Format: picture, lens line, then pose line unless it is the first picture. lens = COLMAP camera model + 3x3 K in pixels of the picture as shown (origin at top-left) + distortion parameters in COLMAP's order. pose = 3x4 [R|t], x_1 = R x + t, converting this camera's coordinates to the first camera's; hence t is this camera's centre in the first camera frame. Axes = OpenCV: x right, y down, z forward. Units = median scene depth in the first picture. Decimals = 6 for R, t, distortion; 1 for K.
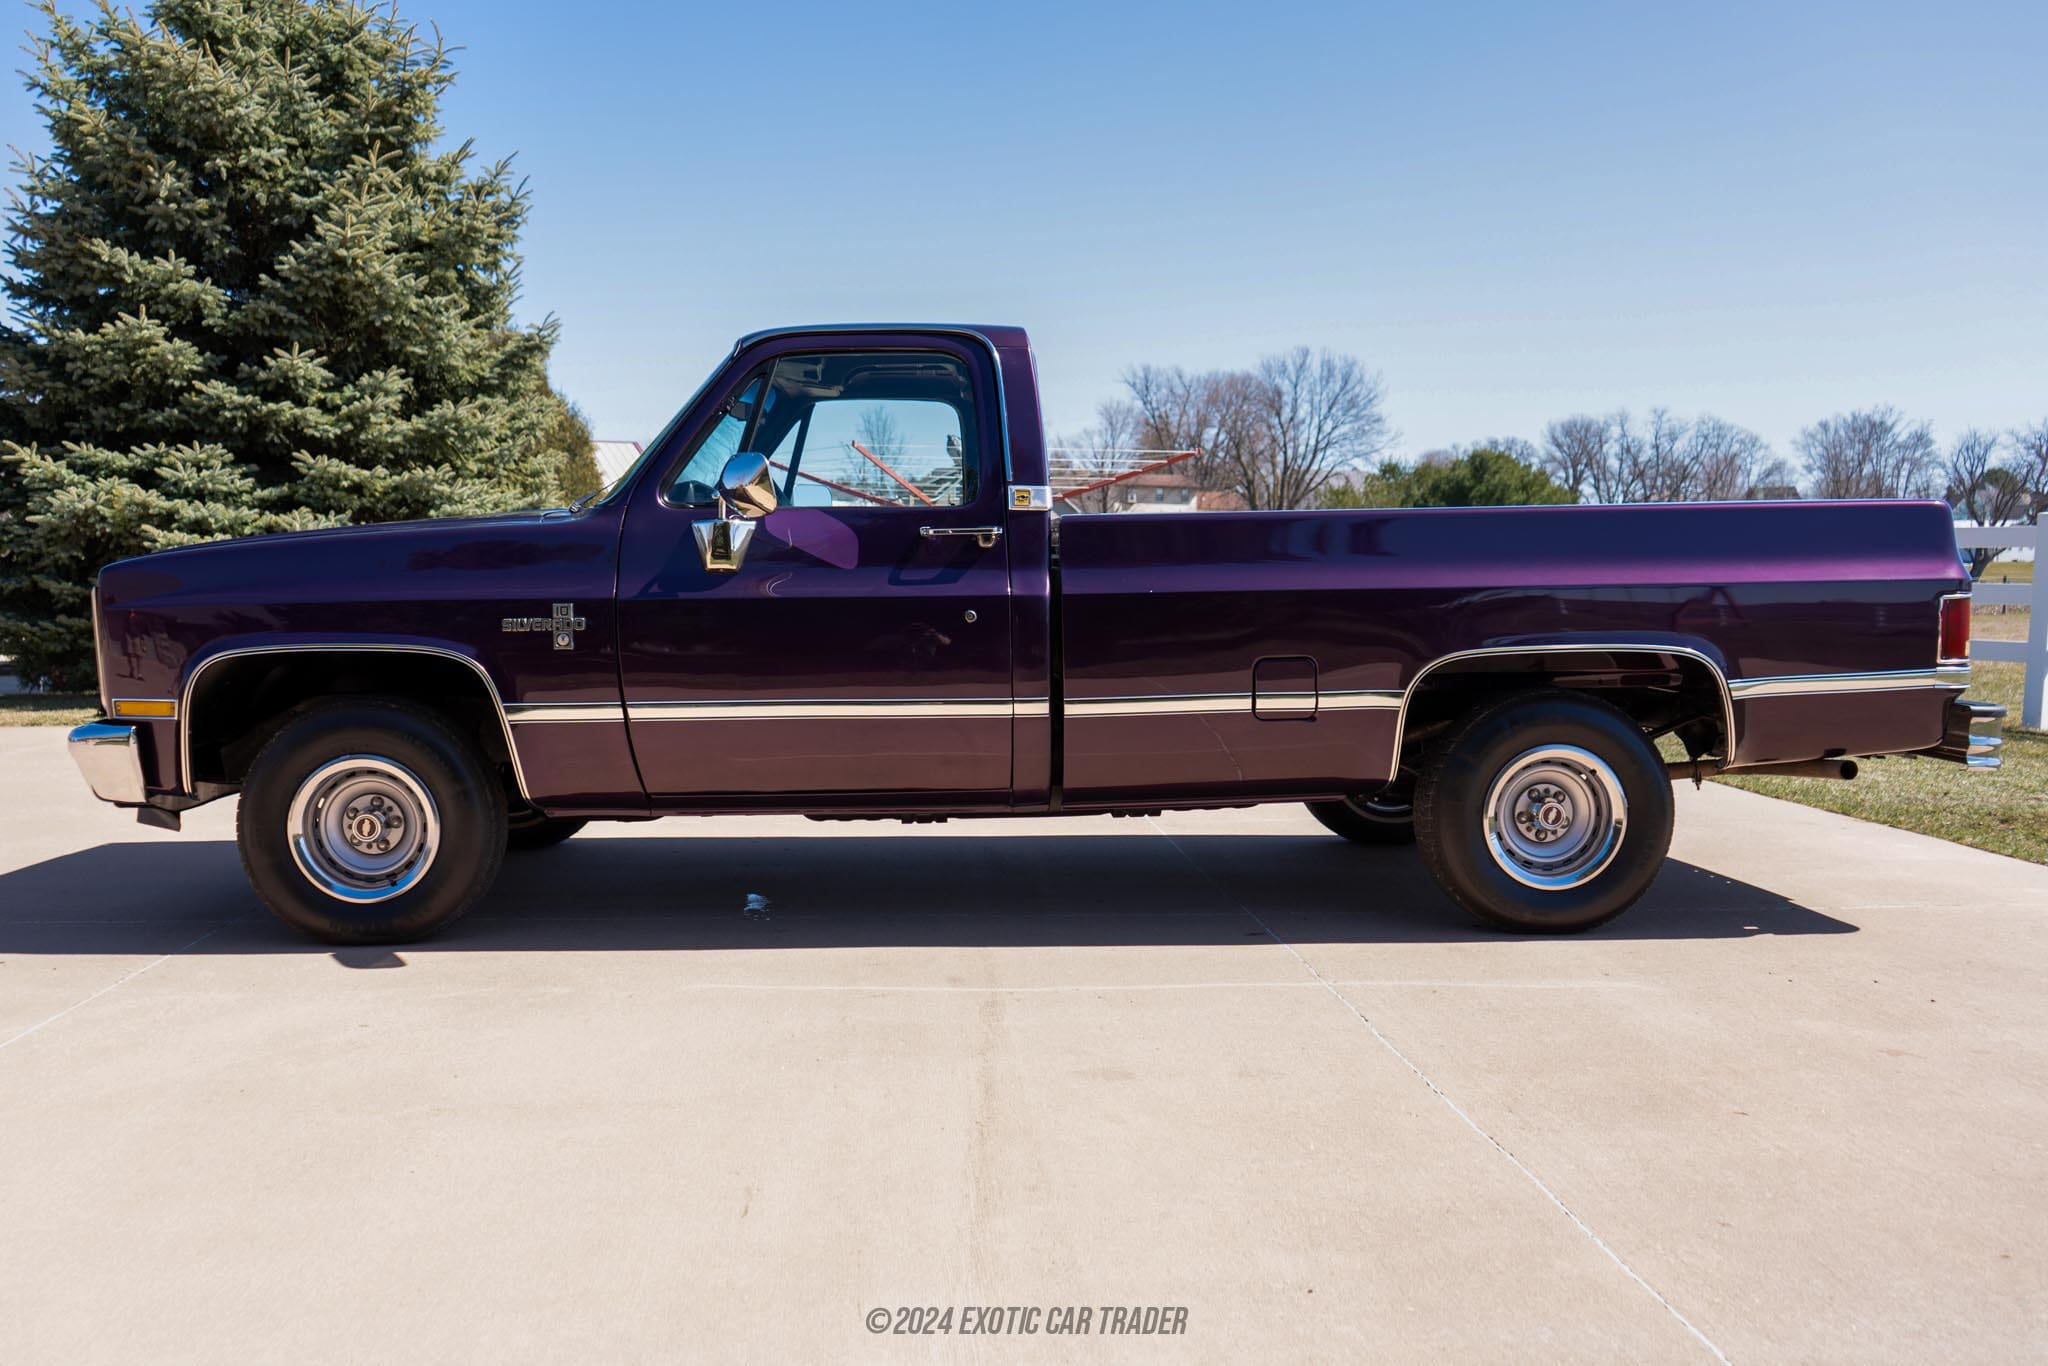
lens RADIAL K [[1635.8, 0, 1024.0], [0, 1635.8, 683.0], [0, 0, 1]] dist [-0.005123, -0.001172]
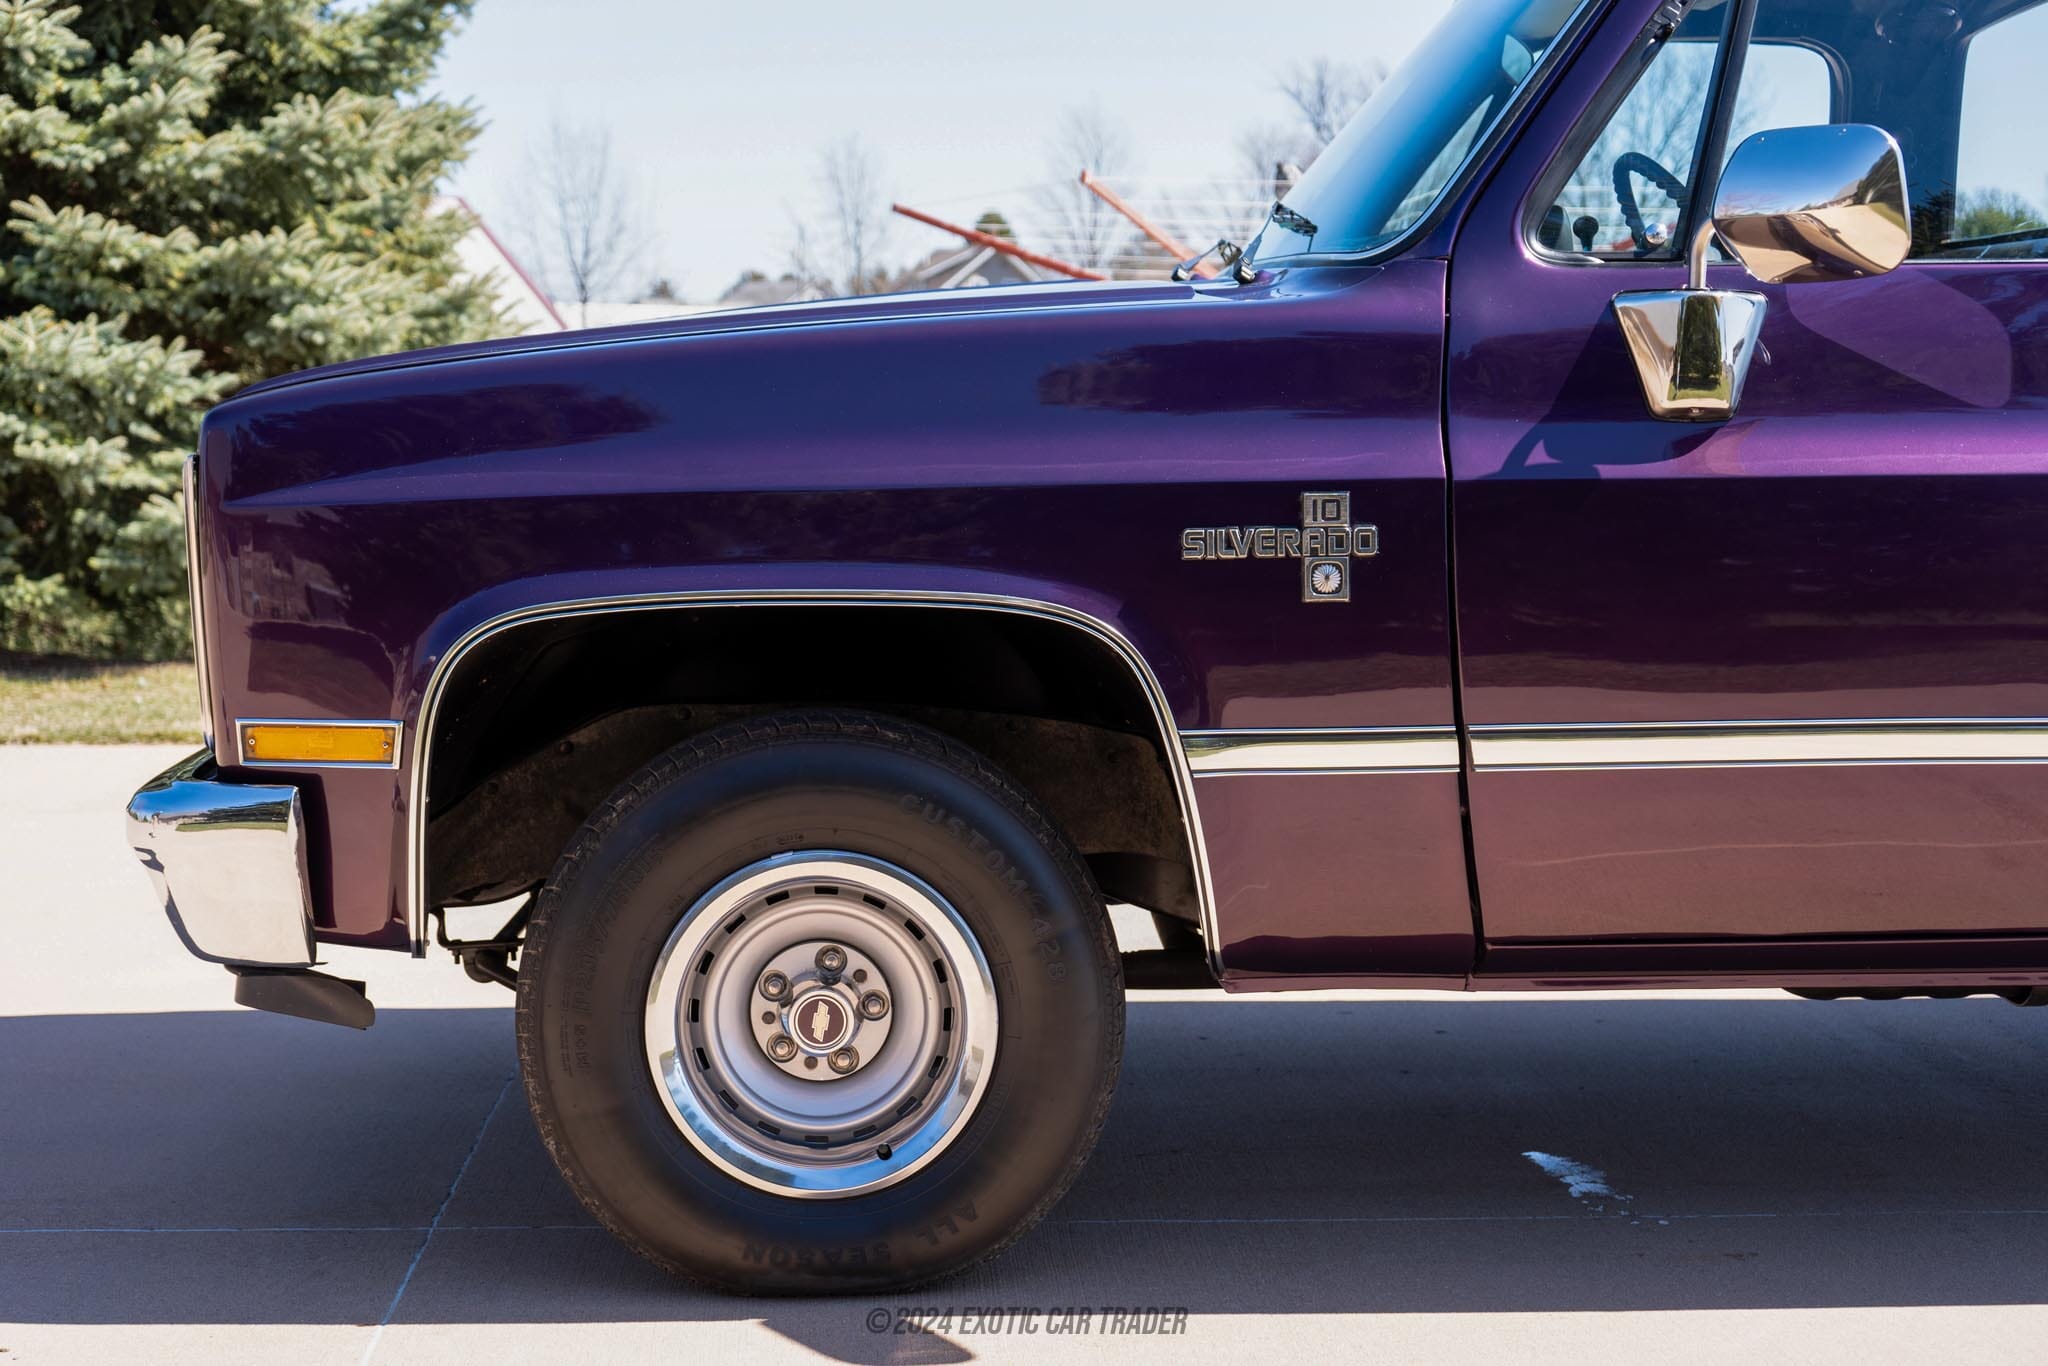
lens RADIAL K [[2996.0, 0, 1024.0], [0, 2996.0, 683.0], [0, 0, 1]] dist [0.005461, -0.003641]
pose [[0.999980, -0.002953, -0.005611, -0.131413], [0.003017, 0.999929, 0.011556, -0.003238], [0.005576, -0.011573, 0.999917, 0.084025]]
